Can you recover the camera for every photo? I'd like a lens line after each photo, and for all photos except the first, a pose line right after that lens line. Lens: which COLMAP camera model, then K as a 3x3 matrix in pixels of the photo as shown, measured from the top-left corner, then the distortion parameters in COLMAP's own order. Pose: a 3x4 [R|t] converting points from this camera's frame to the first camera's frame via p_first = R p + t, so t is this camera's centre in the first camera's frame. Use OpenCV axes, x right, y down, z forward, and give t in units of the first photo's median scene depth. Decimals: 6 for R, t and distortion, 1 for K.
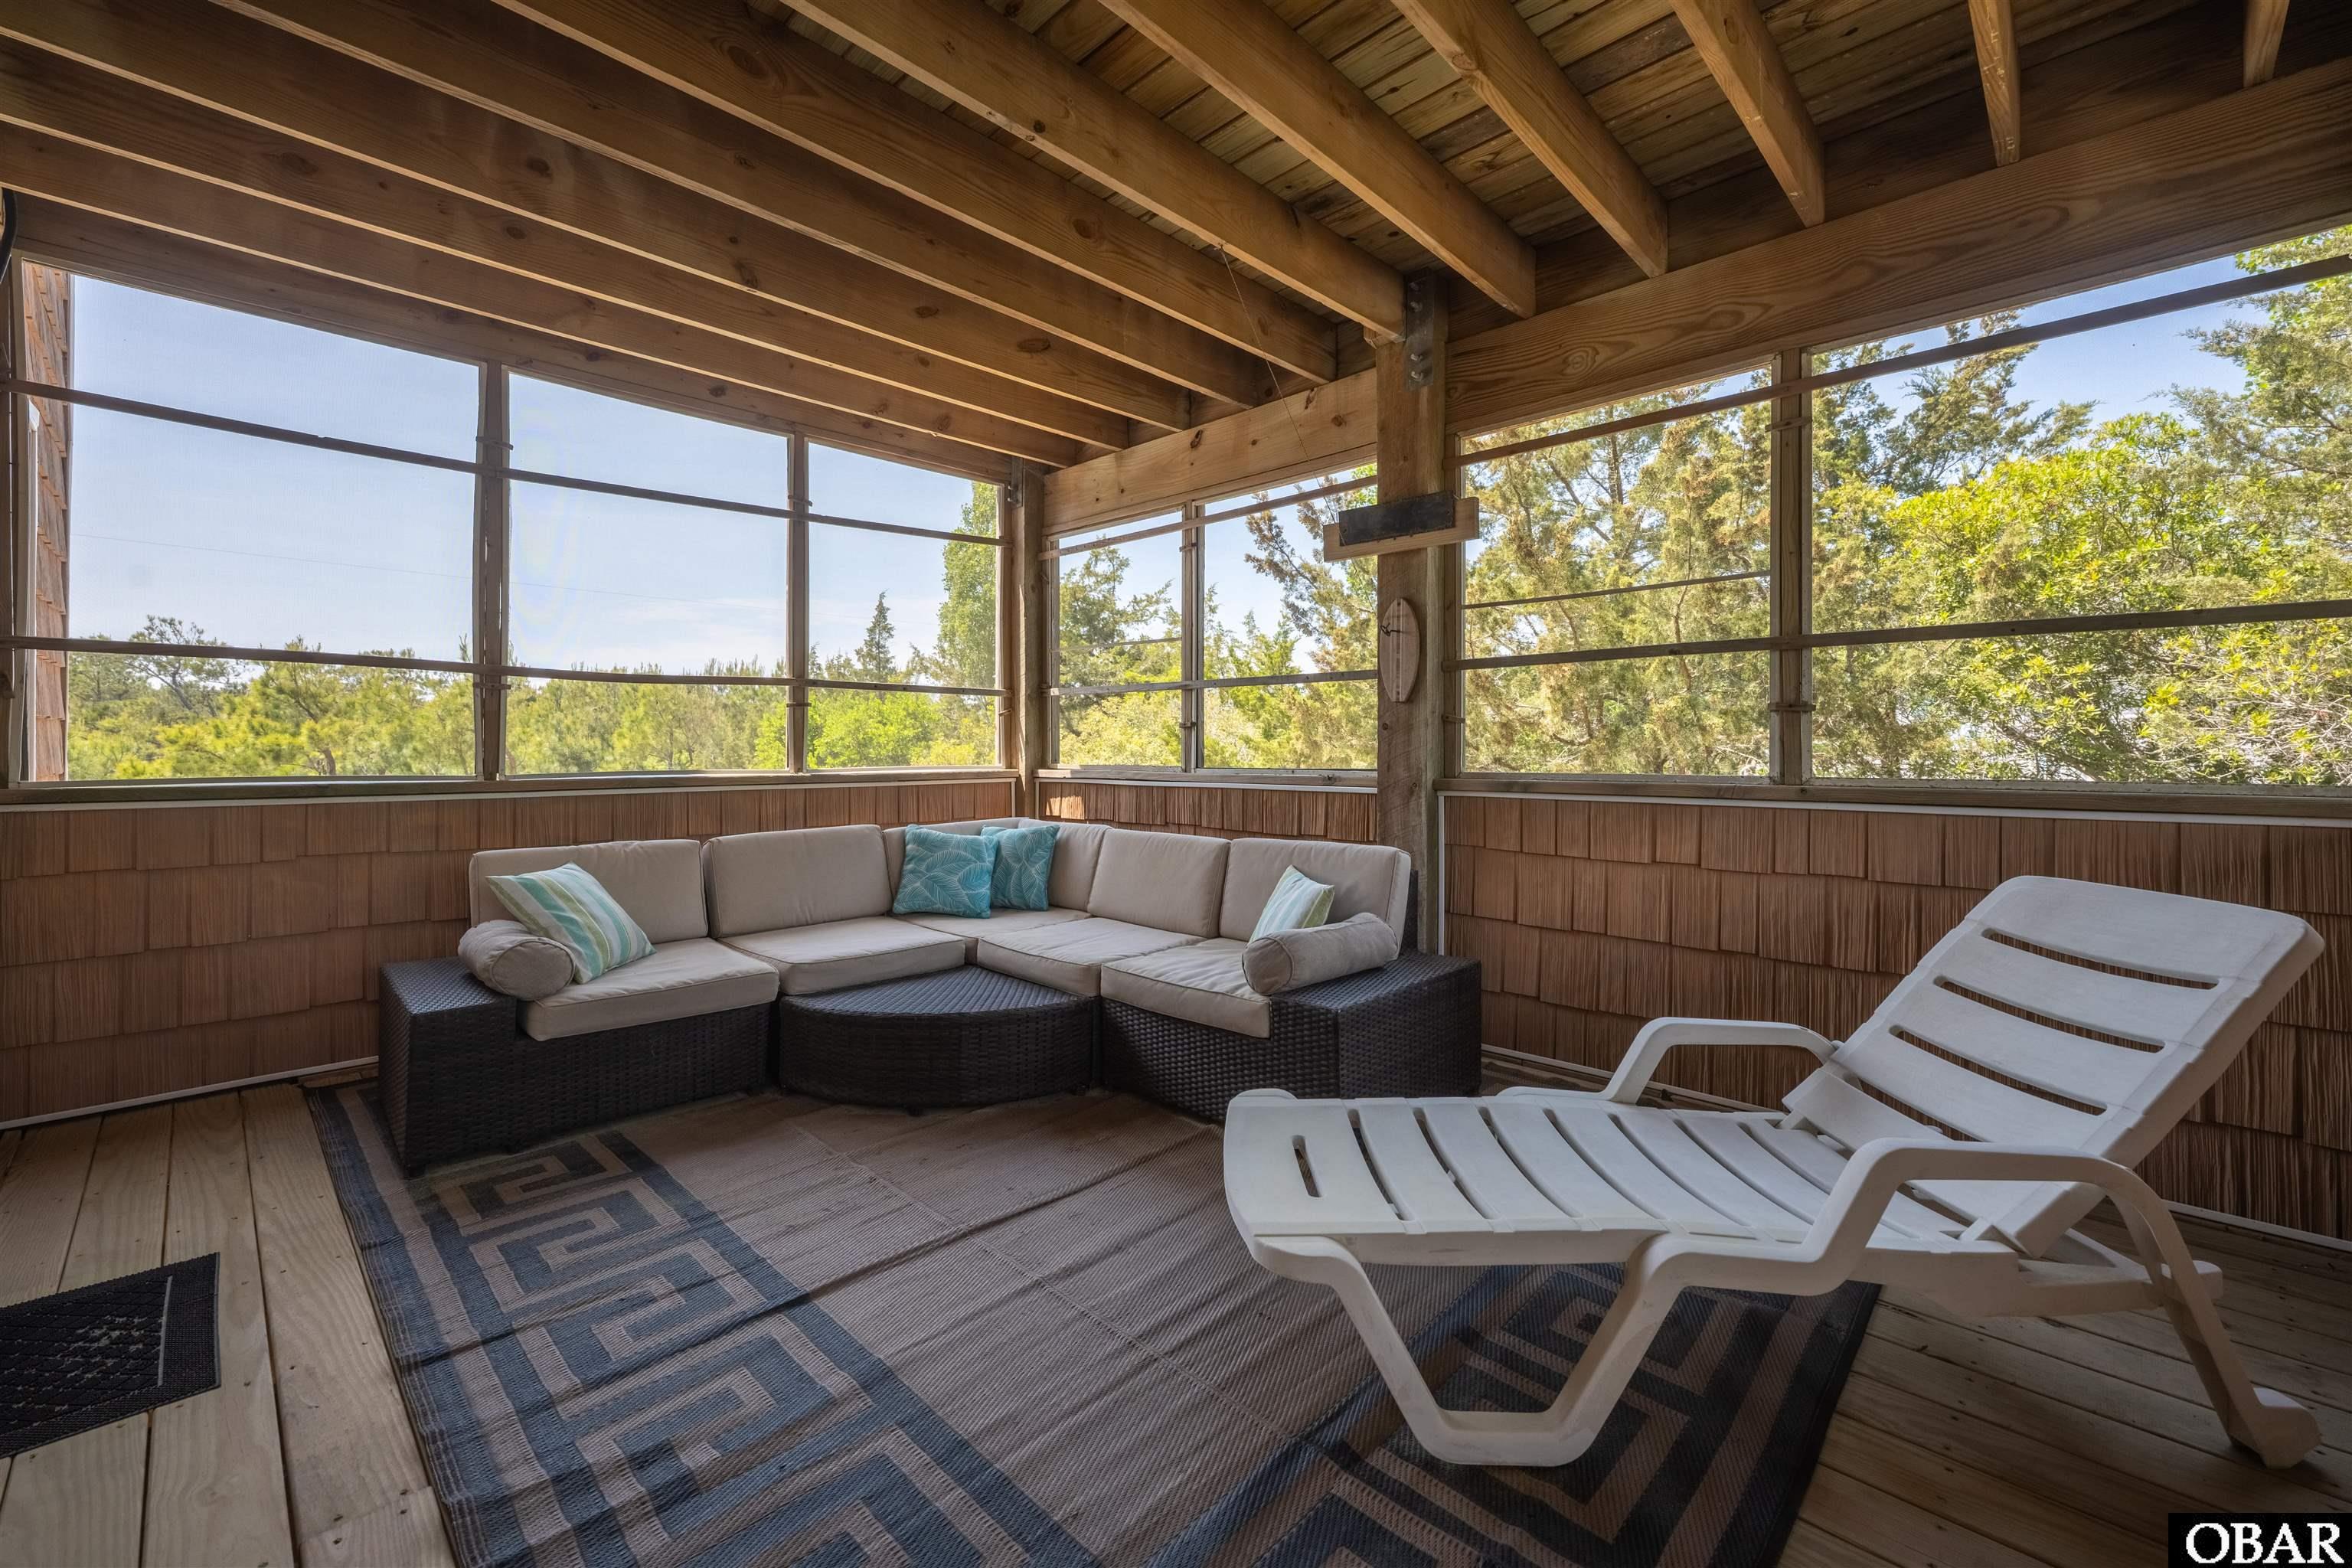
lens RADIAL K [[958.2, 0, 1161.0], [0, 958.2, 753.0], [0, 0, 1]] dist [0.015614, 0.000039]
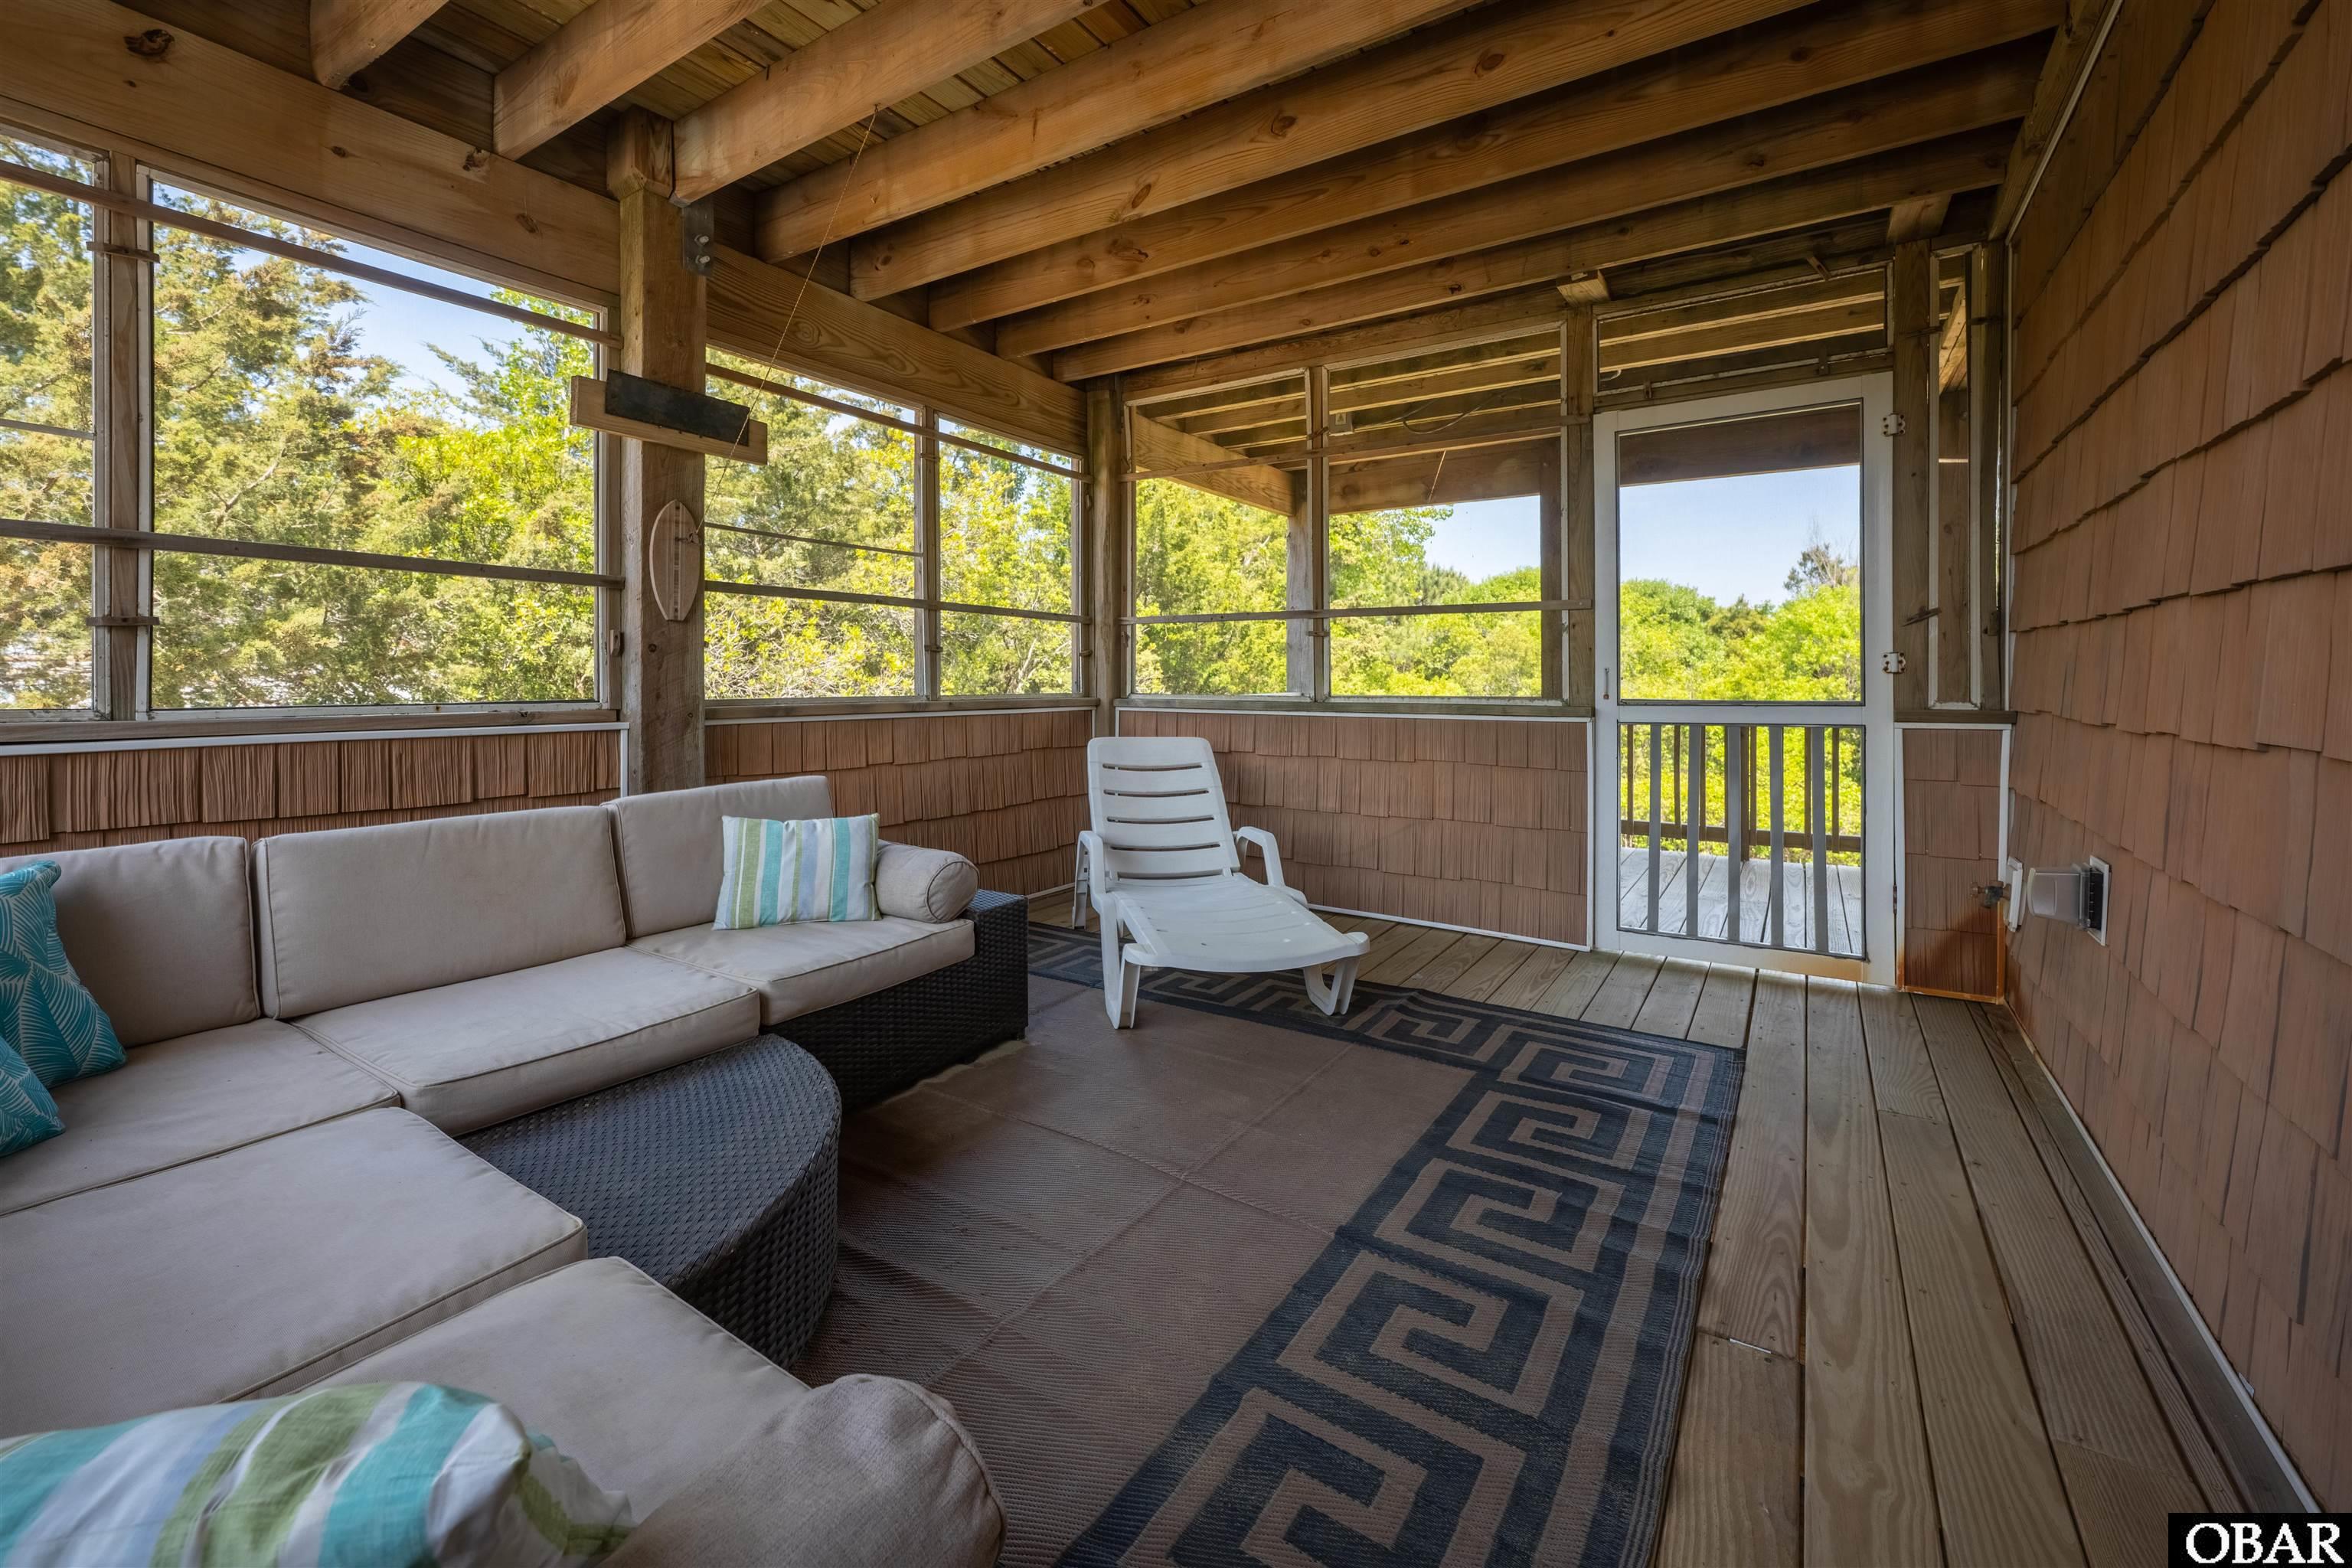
lens RADIAL K [[965.6, 0, 1179.5], [0, 965.6, 684.2], [0, 0, 1]] dist [0.001862, 0.000337]
pose [[-0.198438, -0.006383, 0.980093, -0.866854], [0.001675, 0.999975, 0.006852, -0.001331], [-0.980112, 0.003001, -0.198423, 0.905581]]
